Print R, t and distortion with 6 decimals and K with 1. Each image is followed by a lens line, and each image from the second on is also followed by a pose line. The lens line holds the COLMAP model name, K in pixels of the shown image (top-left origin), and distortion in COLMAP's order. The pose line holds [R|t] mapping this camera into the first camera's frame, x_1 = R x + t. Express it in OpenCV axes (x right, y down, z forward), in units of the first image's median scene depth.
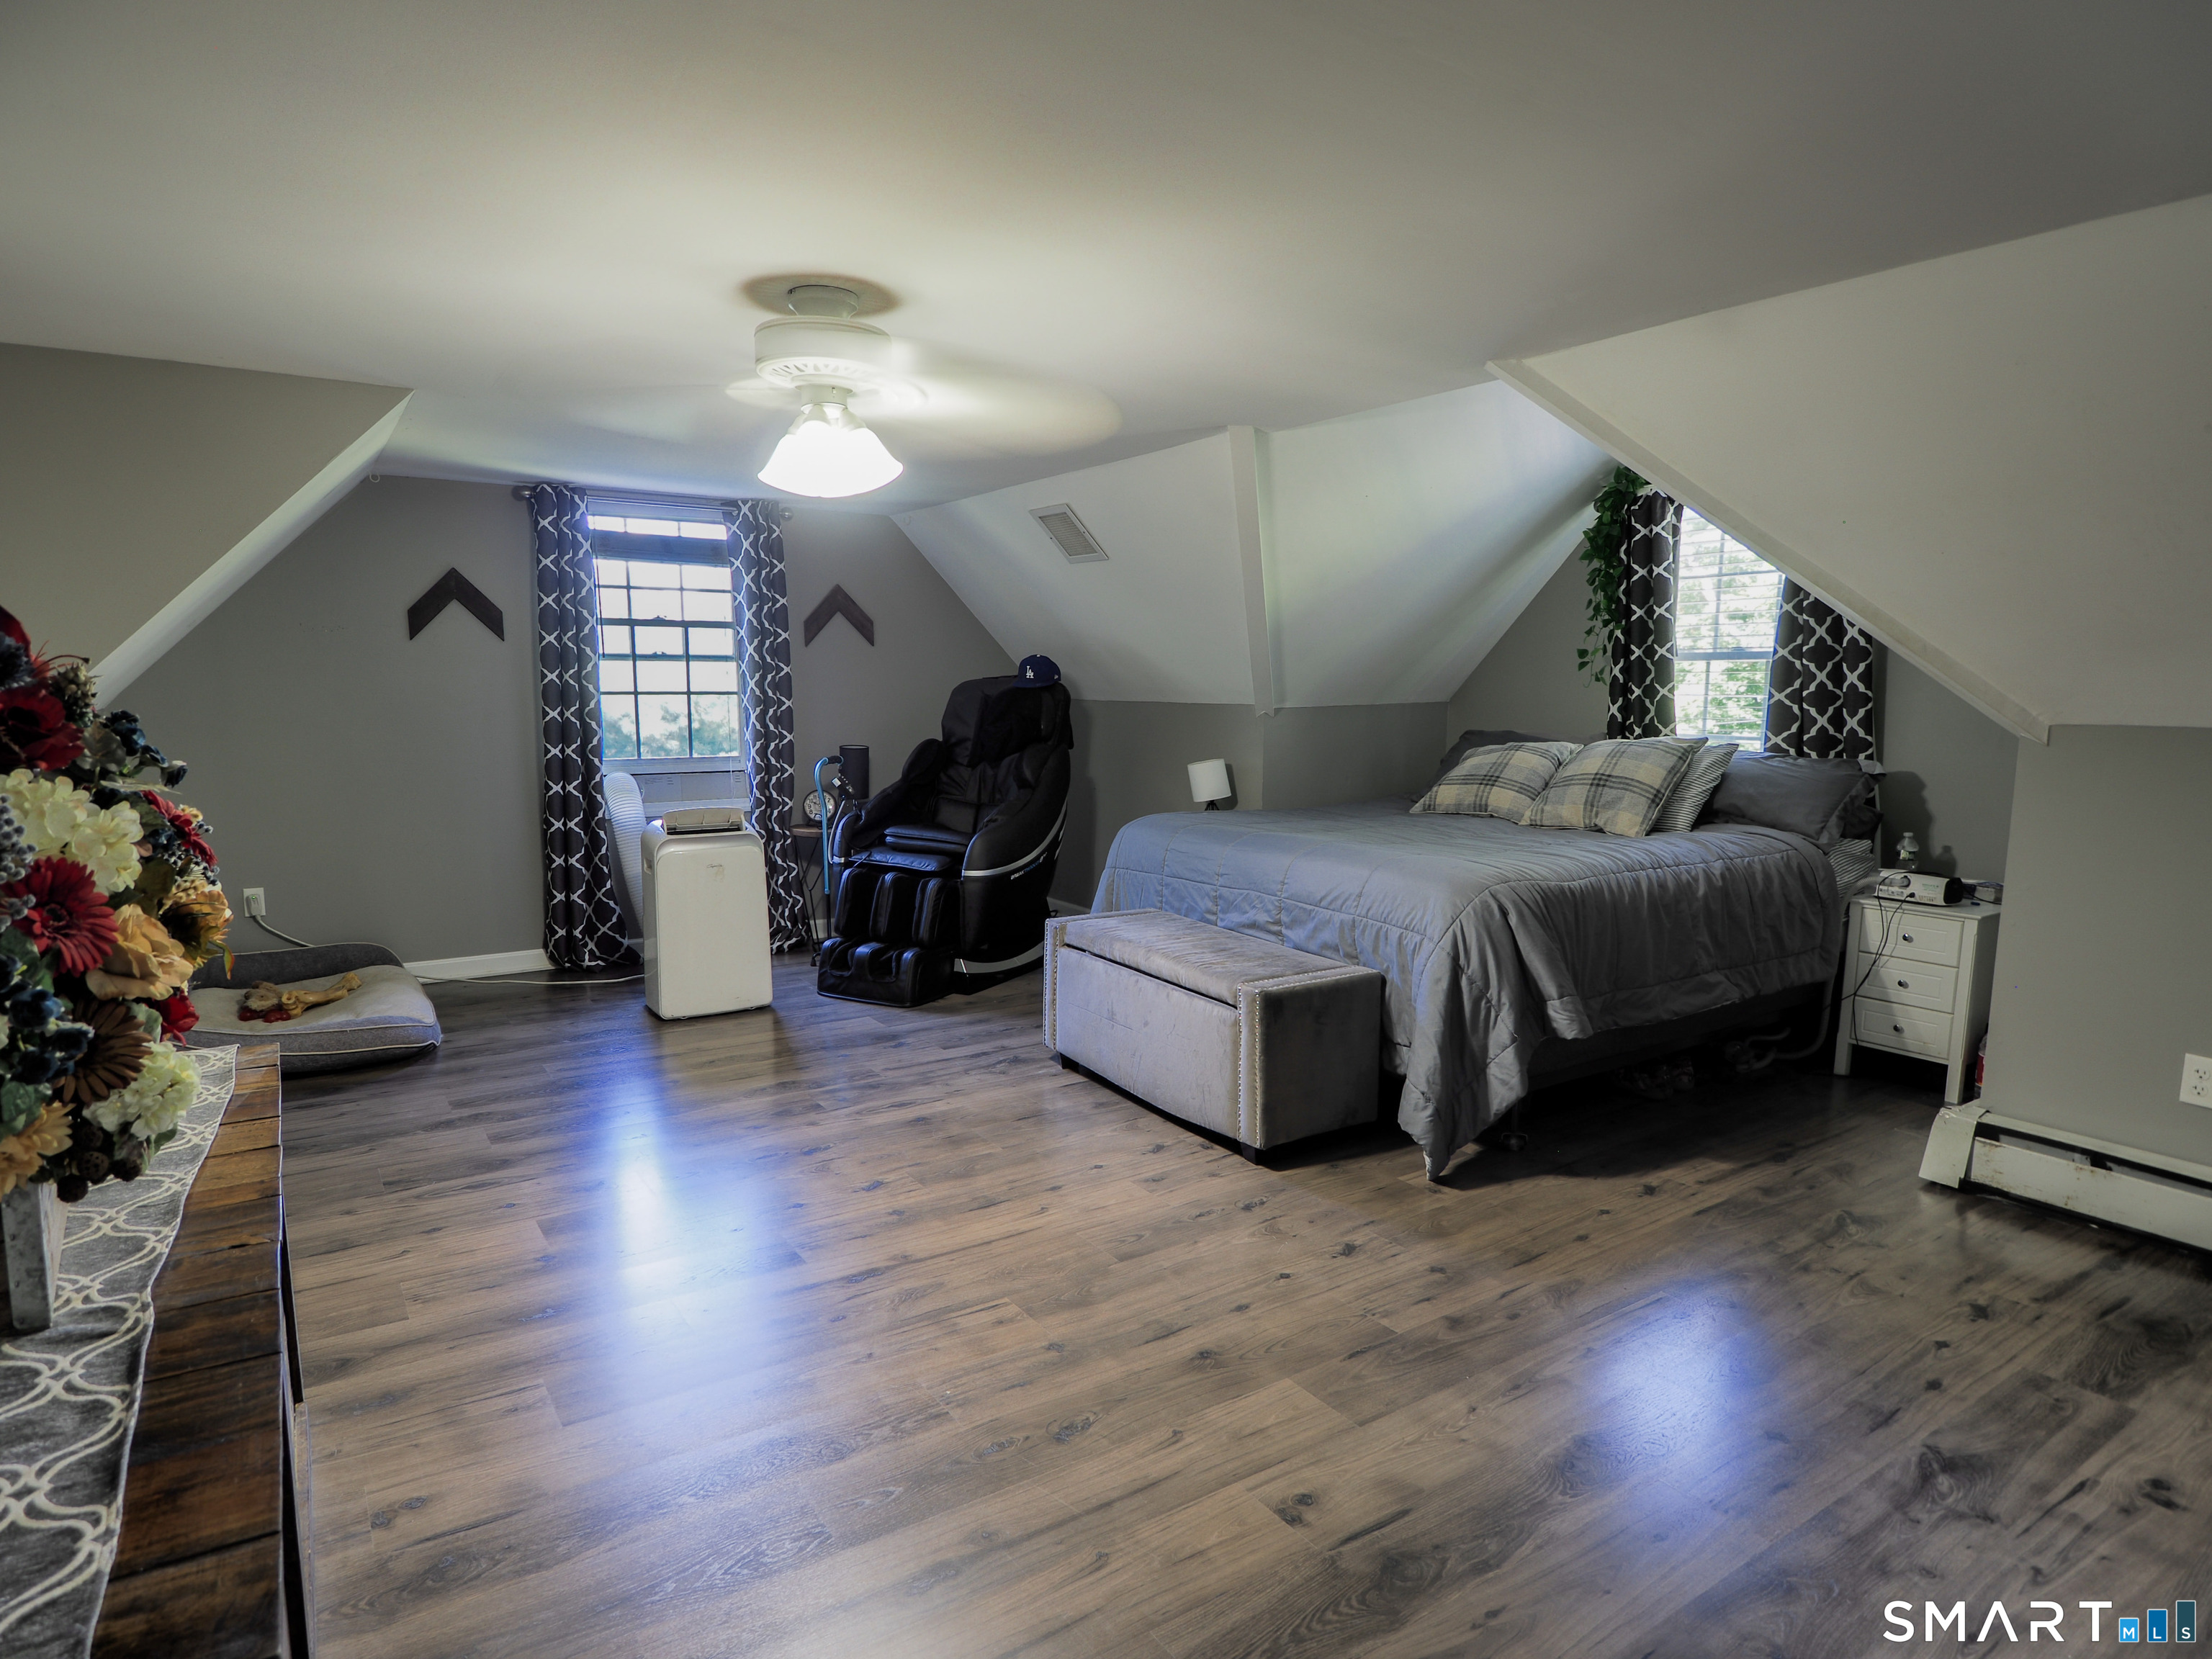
lens RADIAL K [[1213.3, 0, 1101.5], [0, 1213.3, 869.7], [0, 0, 1]] dist [-0.005680, -0.001908]
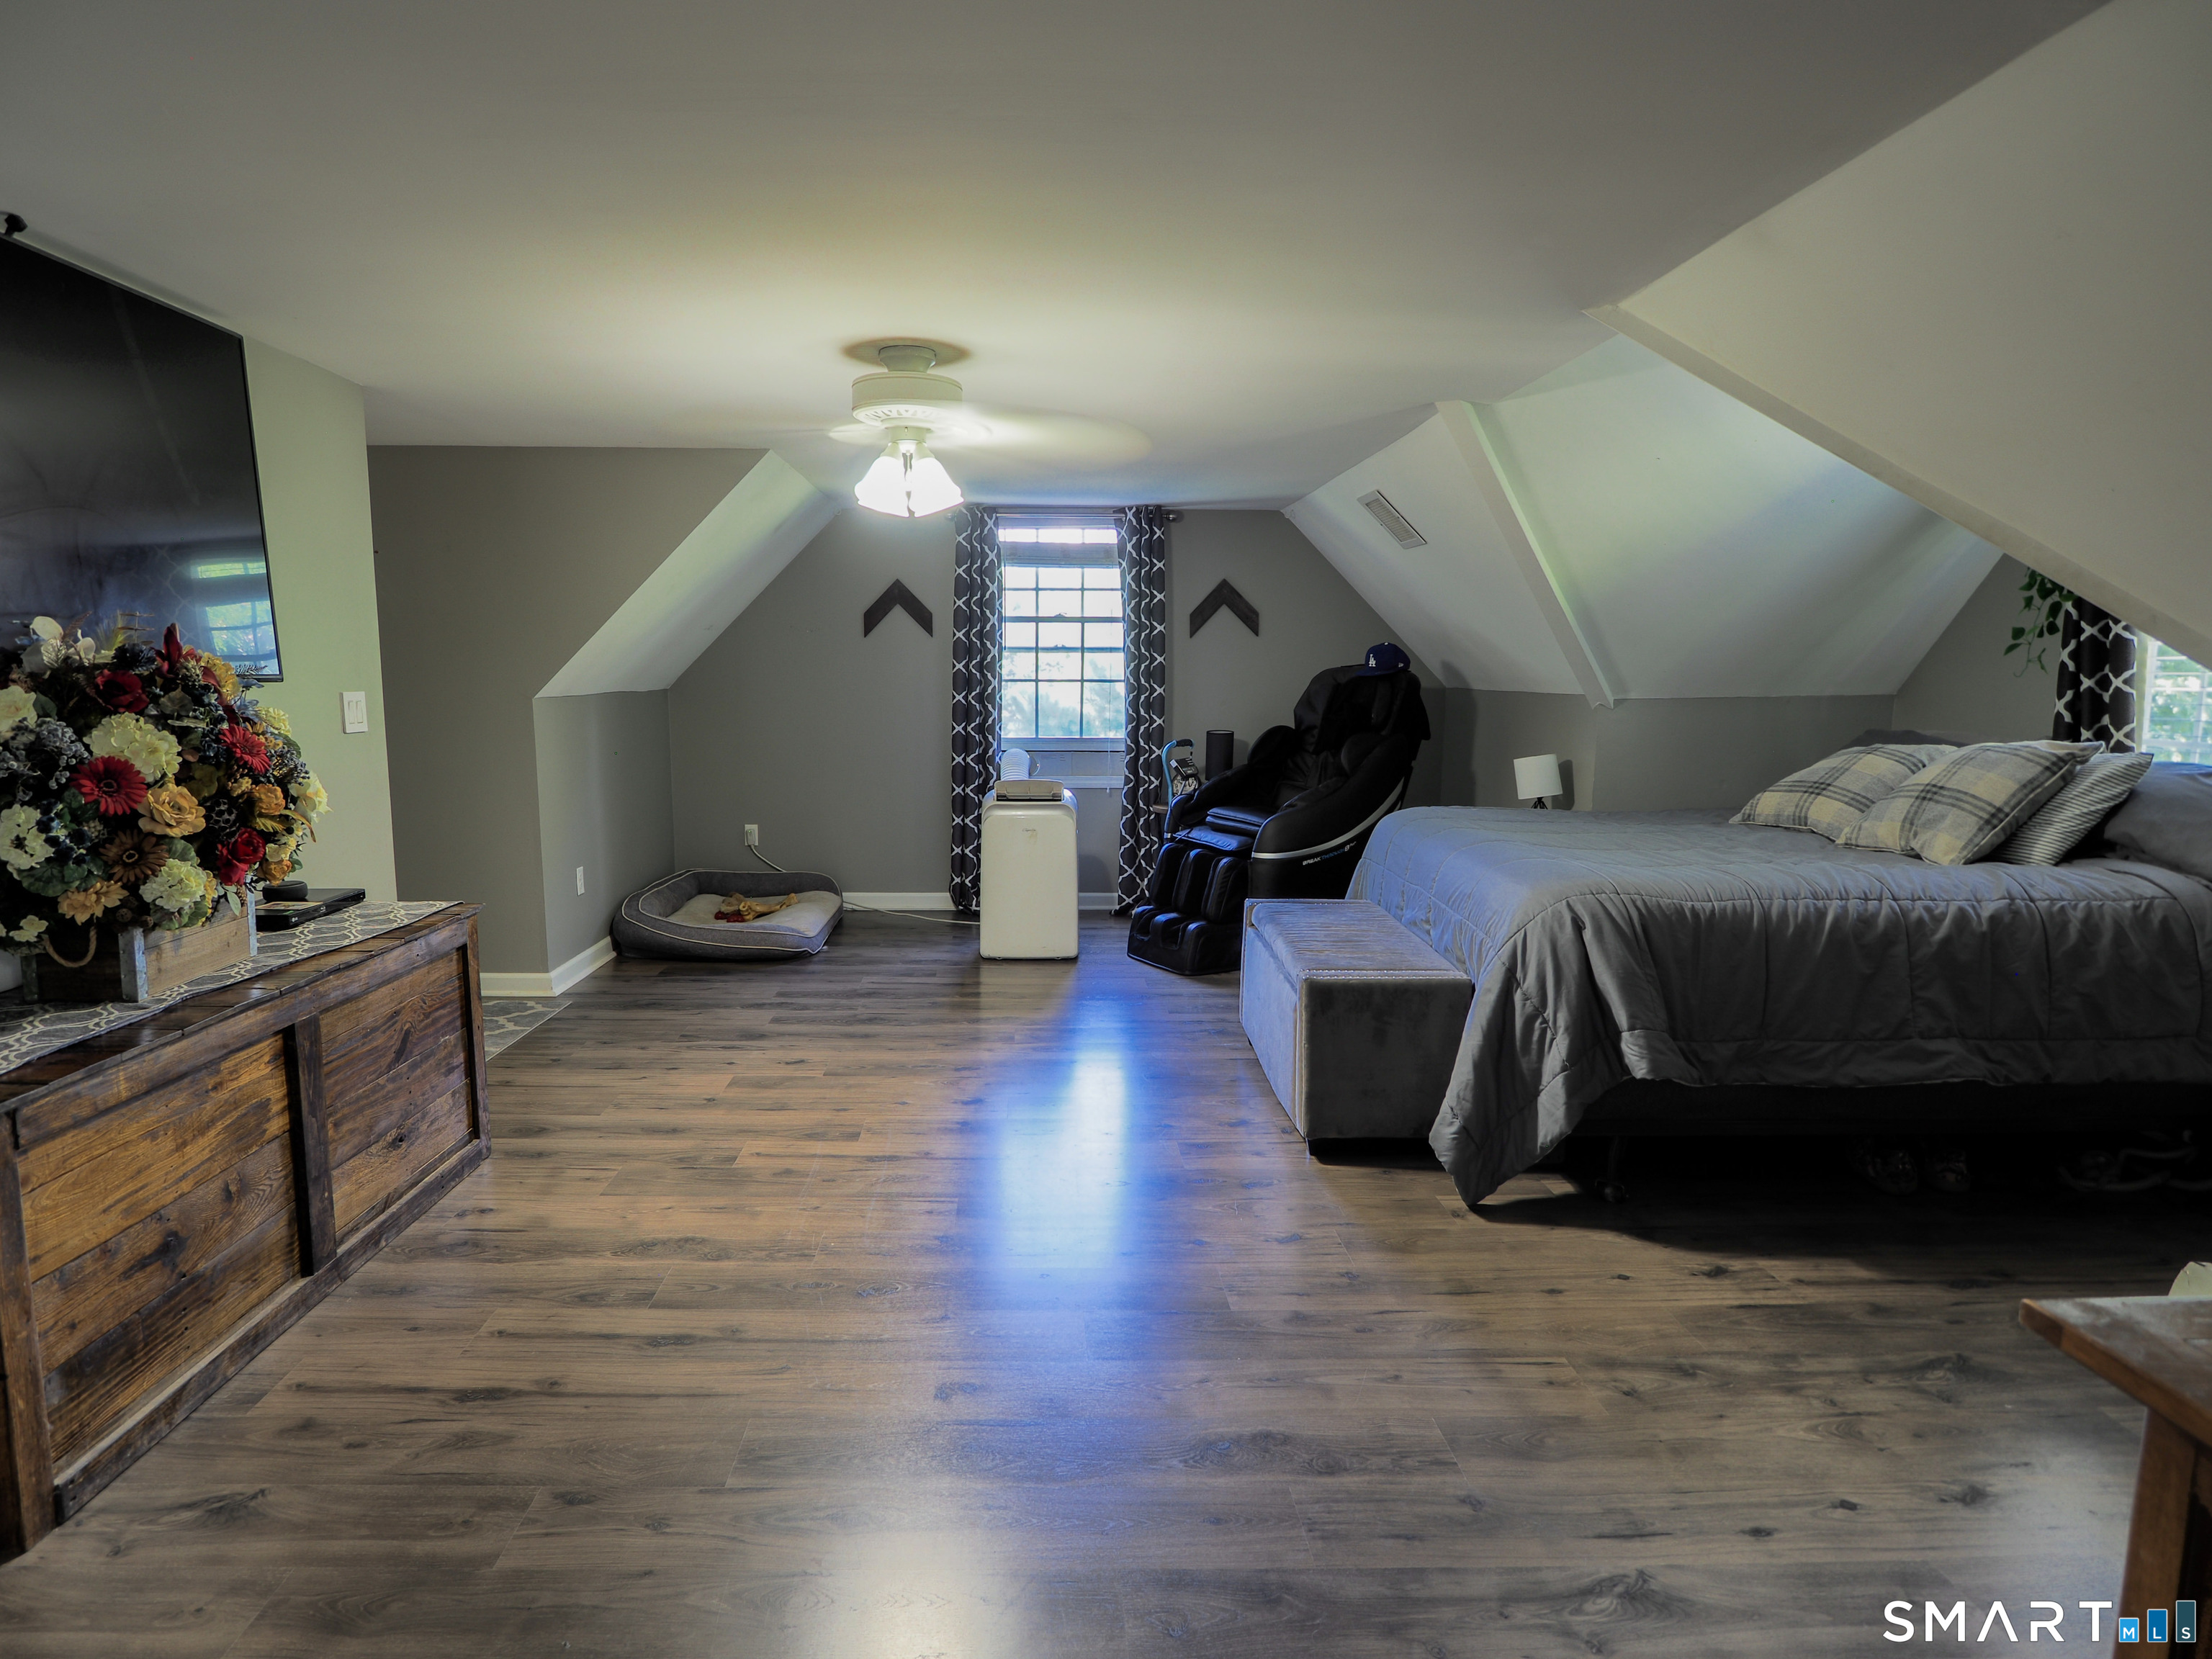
lens RADIAL K [[1237.6, 0, 1085.8], [0, 1237.6, 863.6], [0, 0, 1]] dist [-0.008154, -0.002101]
pose [[0.850686, 0.079239, -0.519667, 0.352417], [-0.079390, 0.996601, 0.022003, -0.001576], [0.519644, 0.022539, 0.854085, 0.024374]]
